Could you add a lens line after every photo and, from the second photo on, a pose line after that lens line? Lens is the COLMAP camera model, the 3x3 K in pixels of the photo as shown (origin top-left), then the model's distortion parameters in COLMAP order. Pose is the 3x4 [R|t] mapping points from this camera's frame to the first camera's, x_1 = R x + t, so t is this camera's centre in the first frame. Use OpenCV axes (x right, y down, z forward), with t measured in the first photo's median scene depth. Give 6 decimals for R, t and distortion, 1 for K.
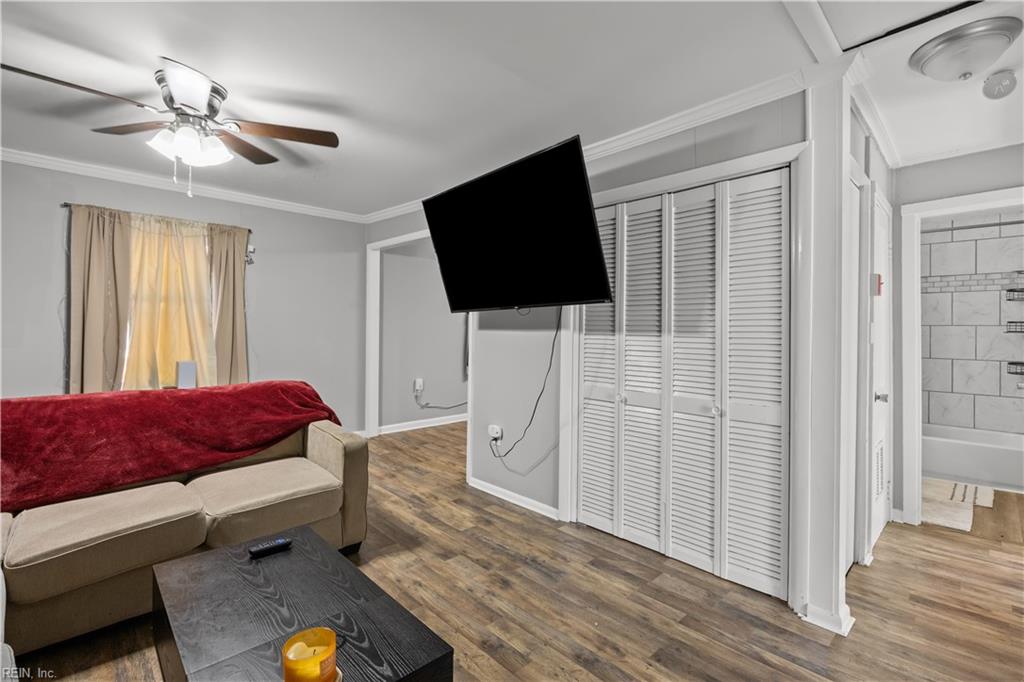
lens RADIAL K [[458.7, 0, 520.7], [0, 458.7, 335.1], [0, 0, 1]] dist [0.000387, 0.000001]
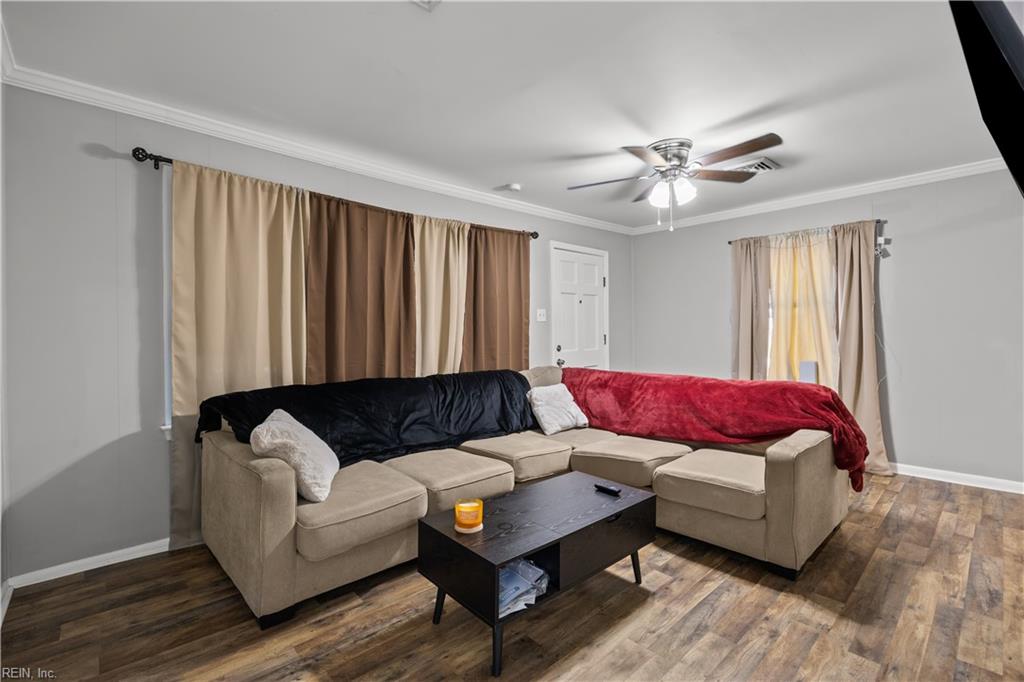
lens RADIAL K [[458.7, 0, 517.5], [0, 458.7, 344.2], [0, 0, 1]] dist [0.000387, 0.000001]
pose [[-0.010337, 0.010200, -0.999895, 0.472487], [-0.001004, 0.999947, 0.010211, 0.010354], [0.999946, 0.001110, -0.010326, 0.432079]]
